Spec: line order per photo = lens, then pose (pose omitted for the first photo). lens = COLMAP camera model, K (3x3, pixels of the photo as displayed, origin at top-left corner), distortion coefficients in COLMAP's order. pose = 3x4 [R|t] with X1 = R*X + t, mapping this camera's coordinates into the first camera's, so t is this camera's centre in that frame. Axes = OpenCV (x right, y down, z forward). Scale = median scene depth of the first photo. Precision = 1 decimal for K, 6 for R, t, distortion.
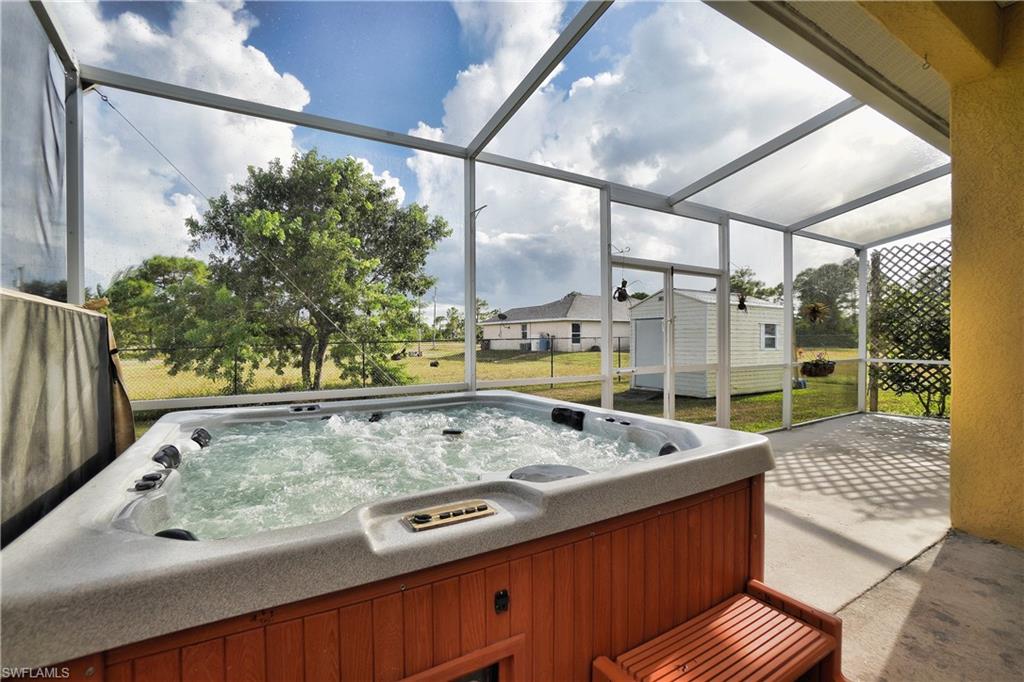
lens RADIAL K [[452.2, 0, 504.7], [0, 452.2, 343.0], [0, 0, 1]] dist [-0.067095, 0.024325]
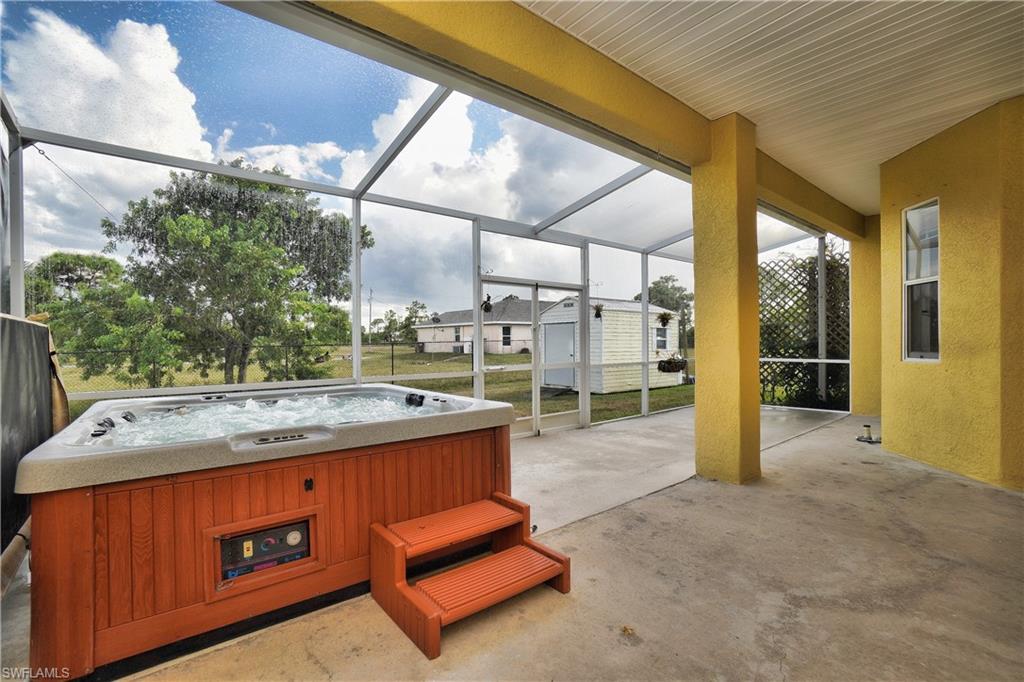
lens RADIAL K [[452.2, 0, 504.7], [0, 452.2, 343.0], [0, 0, 1]] dist [-0.067095, 0.024325]
pose [[0.991685, -0.003494, 0.128640, 0.054116], [0.004223, 0.999977, -0.005393, 0.000155], [-0.128618, 0.005891, 0.991677, -0.091166]]
